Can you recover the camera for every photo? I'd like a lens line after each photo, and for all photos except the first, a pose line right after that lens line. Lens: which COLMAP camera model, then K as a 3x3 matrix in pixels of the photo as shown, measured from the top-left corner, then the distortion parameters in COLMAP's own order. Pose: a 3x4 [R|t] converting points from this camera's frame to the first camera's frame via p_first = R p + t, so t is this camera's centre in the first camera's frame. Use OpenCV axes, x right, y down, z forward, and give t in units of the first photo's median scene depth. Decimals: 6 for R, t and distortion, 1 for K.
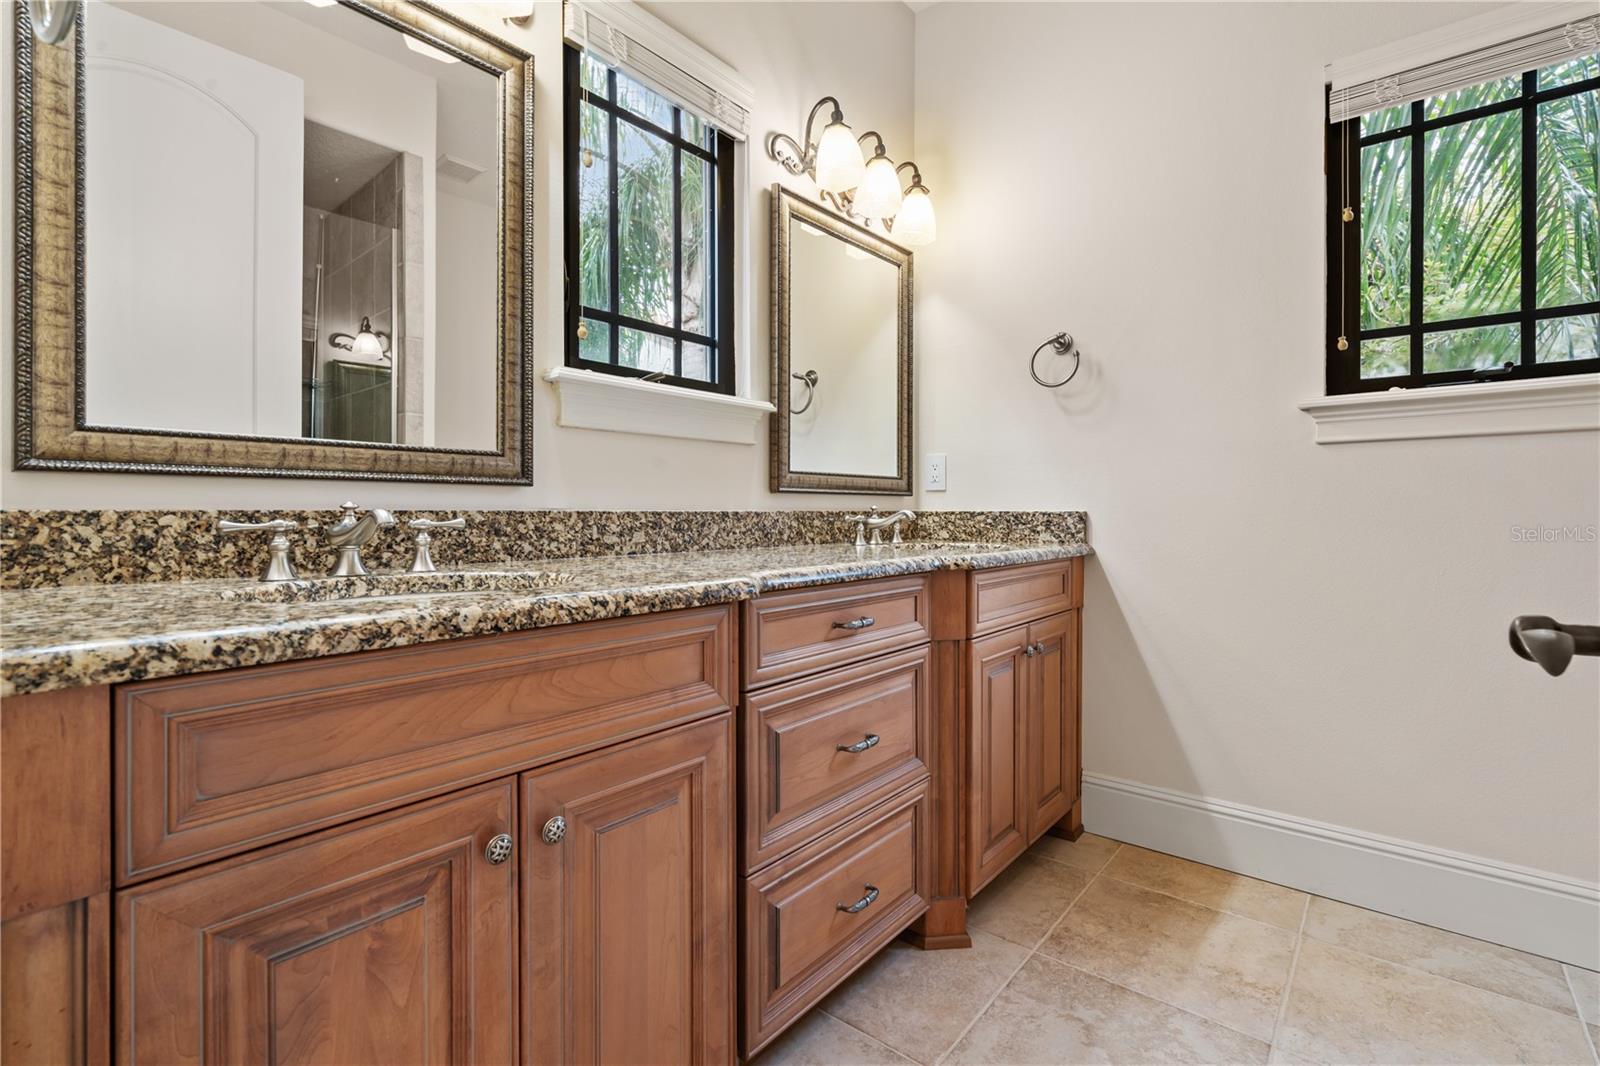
lens RADIAL K [[728.3, 0, 799.9], [0, 728.3, 520.4], [0, 0, 1]] dist [-0.004510, 0.002119]
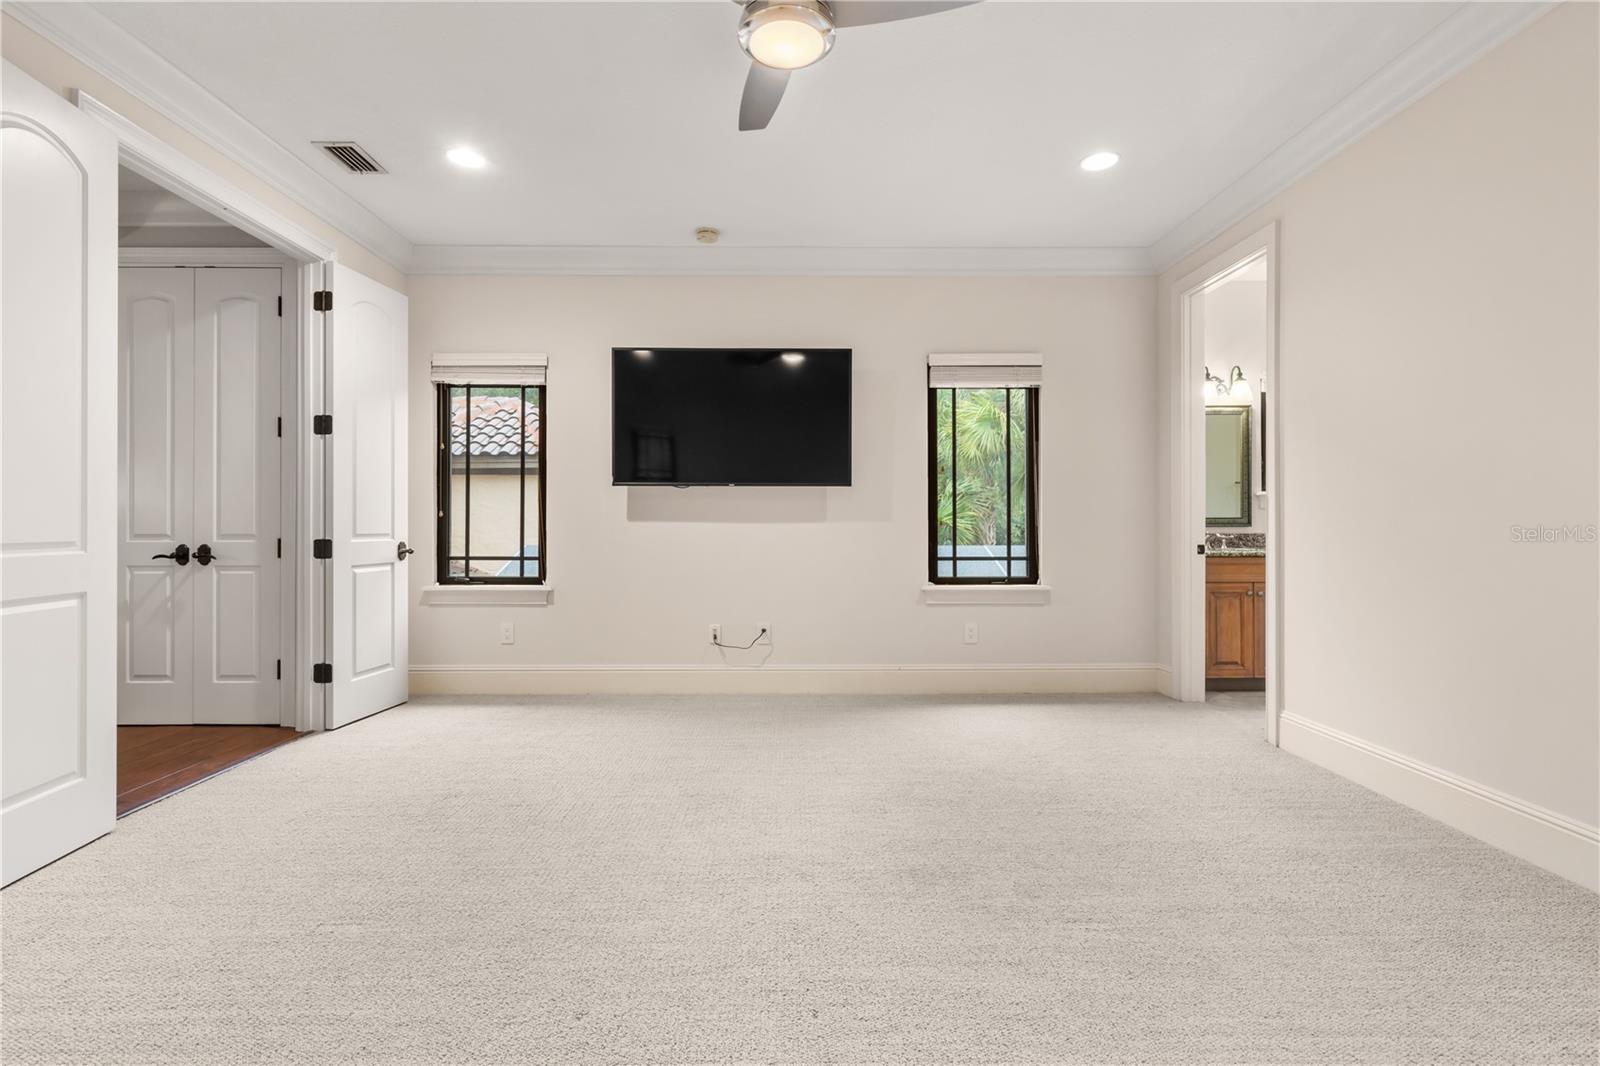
lens RADIAL K [[728.3, 0, 798.9], [0, 728.3, 524.6], [0, 0, 1]] dist [-0.004510, 0.002119]
pose [[0.642215, -0.004572, -0.766511, 0.990483], [-0.003273, 0.999957, -0.008707, -0.020277], [0.766517, 0.008101, 0.642172, -3.151136]]
